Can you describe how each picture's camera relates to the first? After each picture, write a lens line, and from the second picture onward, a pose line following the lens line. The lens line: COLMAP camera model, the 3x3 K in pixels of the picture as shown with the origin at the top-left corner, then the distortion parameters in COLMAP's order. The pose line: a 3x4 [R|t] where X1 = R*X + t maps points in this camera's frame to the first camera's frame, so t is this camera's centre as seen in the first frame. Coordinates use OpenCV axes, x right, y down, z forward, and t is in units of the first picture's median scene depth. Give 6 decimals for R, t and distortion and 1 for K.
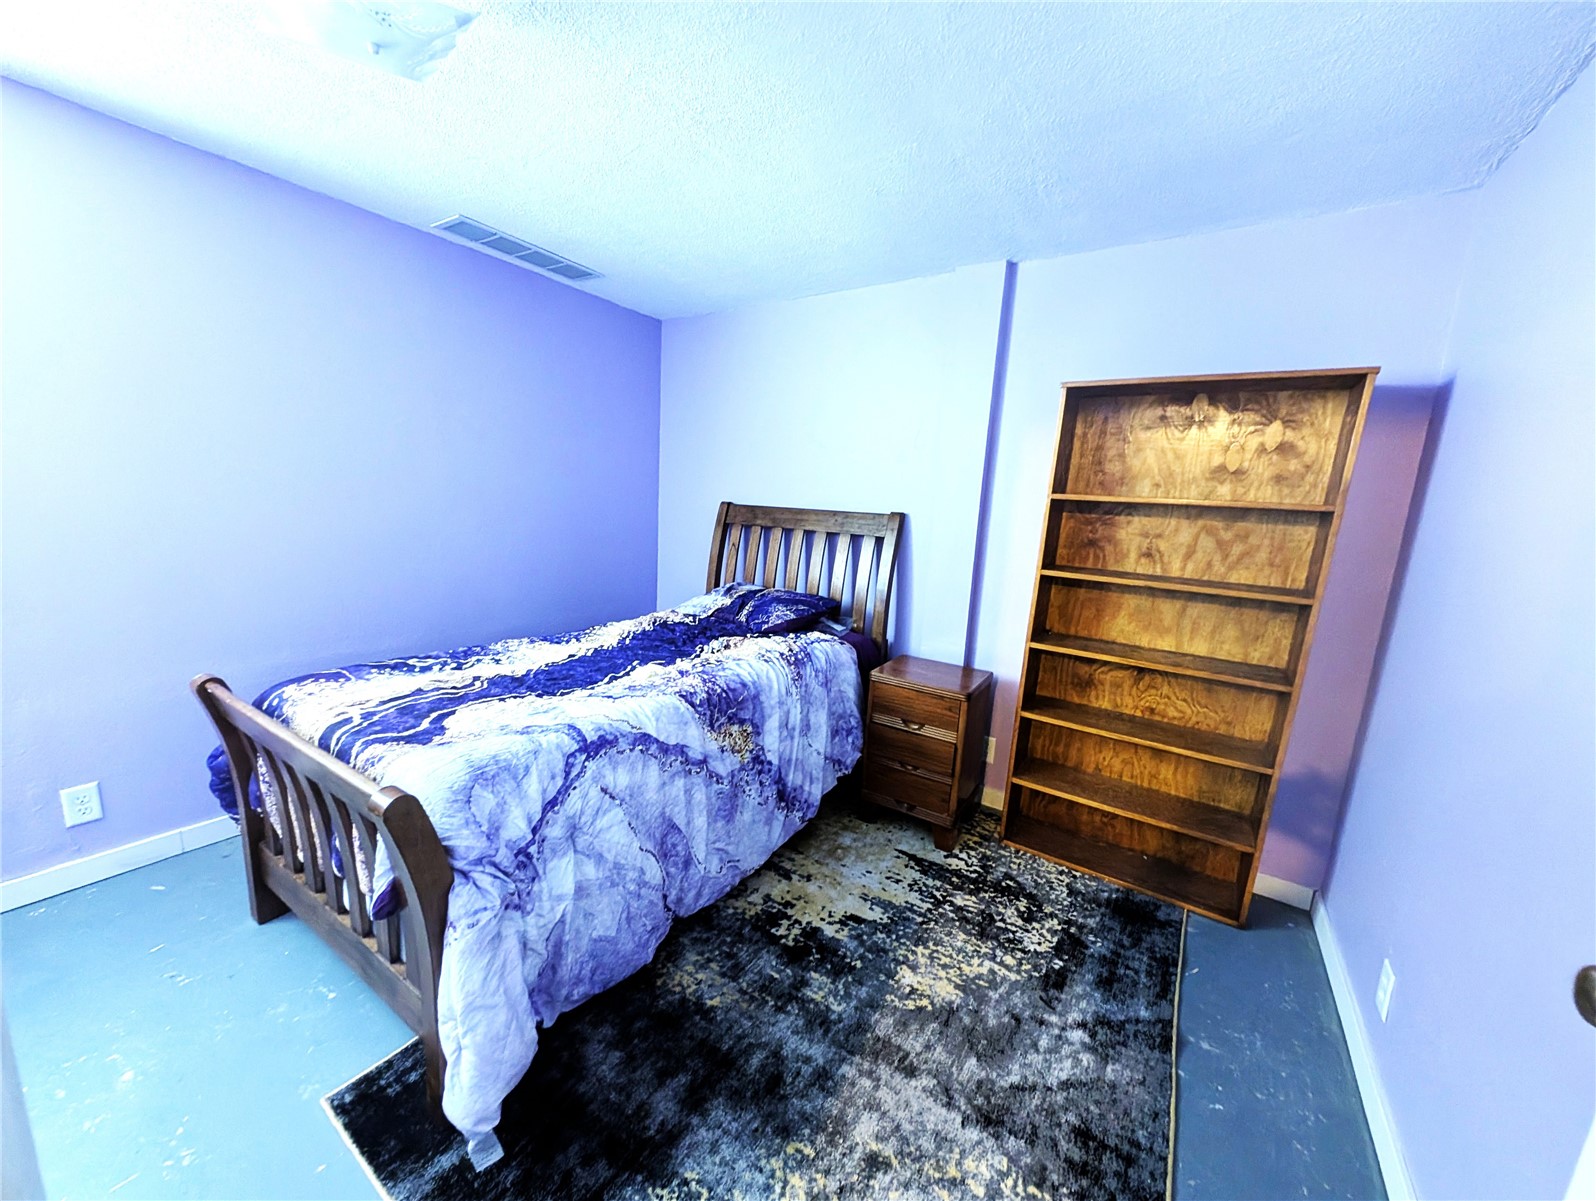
lens RADIAL K [[603.0, 0, 797.1], [0, 603.0, 609.2], [0, 0, 1]] dist [0.004076, -0.000135]
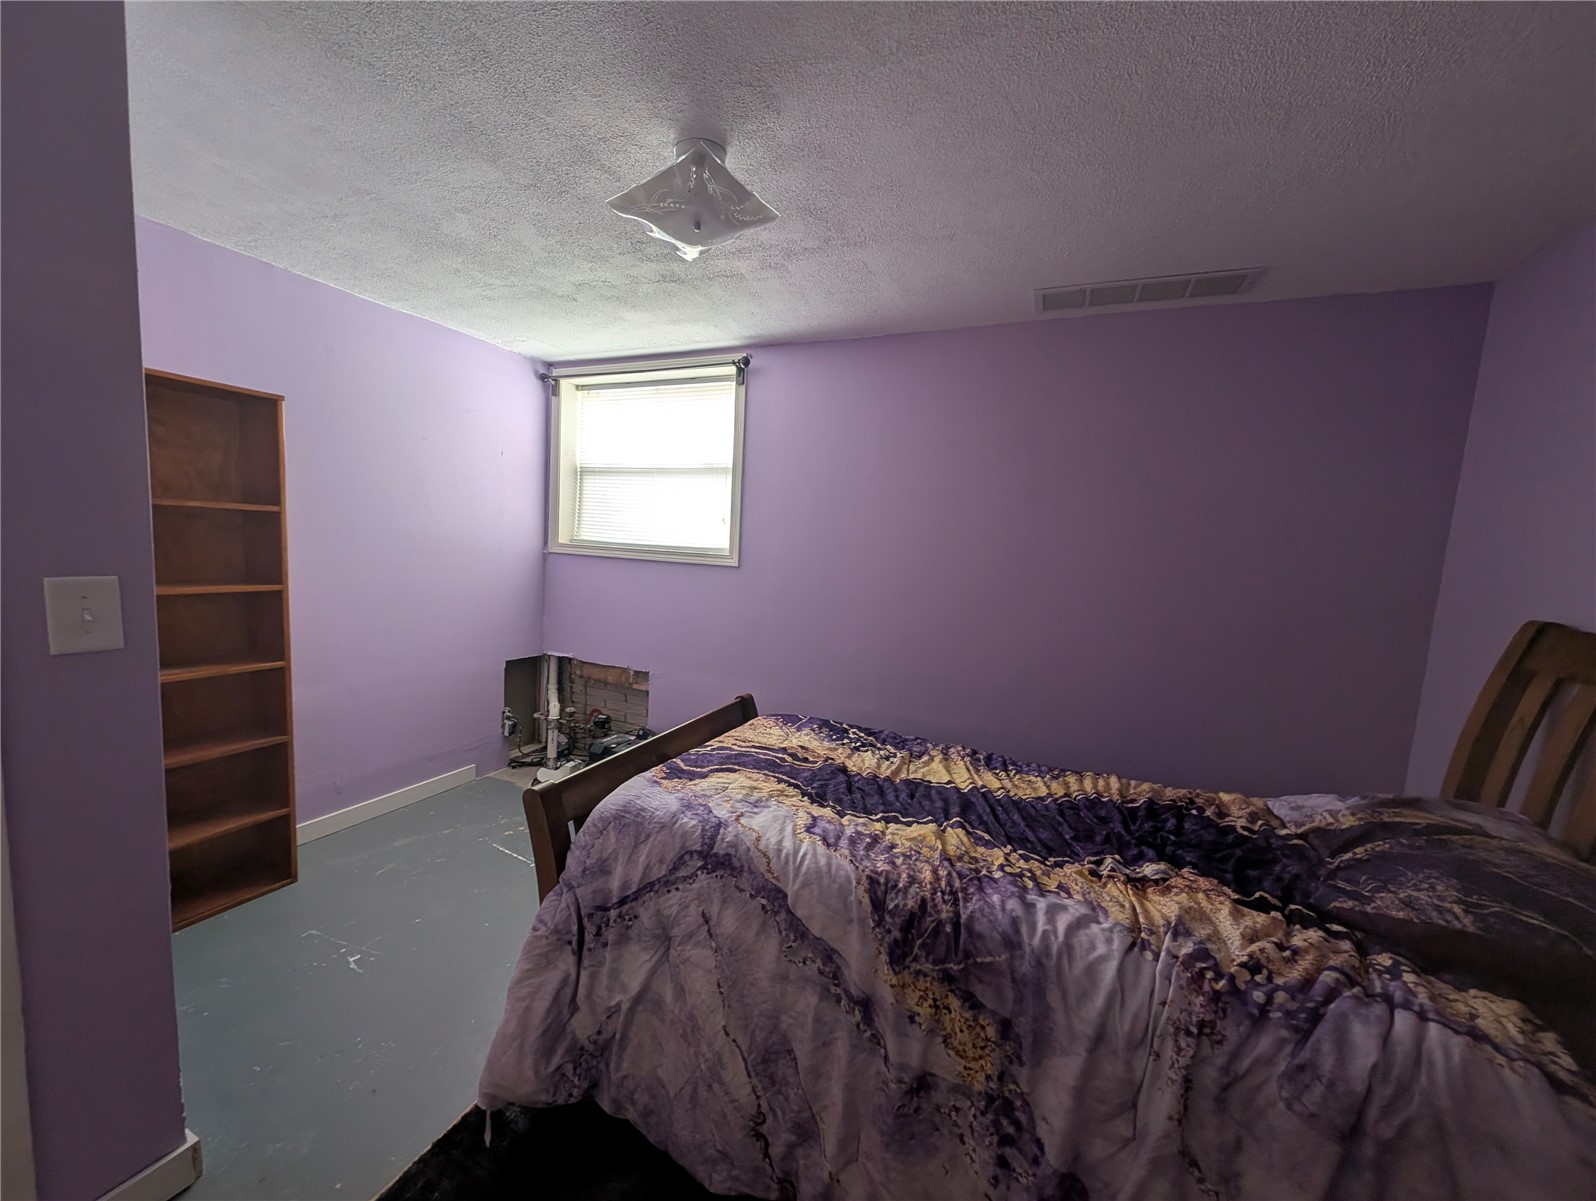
lens RADIAL K [[603.0, 0, 797.1], [0, 603.0, 609.2], [0, 0, 1]] dist [0.004076, -0.000135]
pose [[0.165197, 0.061015, -0.984371, 0.426811], [-0.230563, 0.972818, 0.021606, -0.138201], [0.958932, 0.223390, 0.174774, 0.765021]]
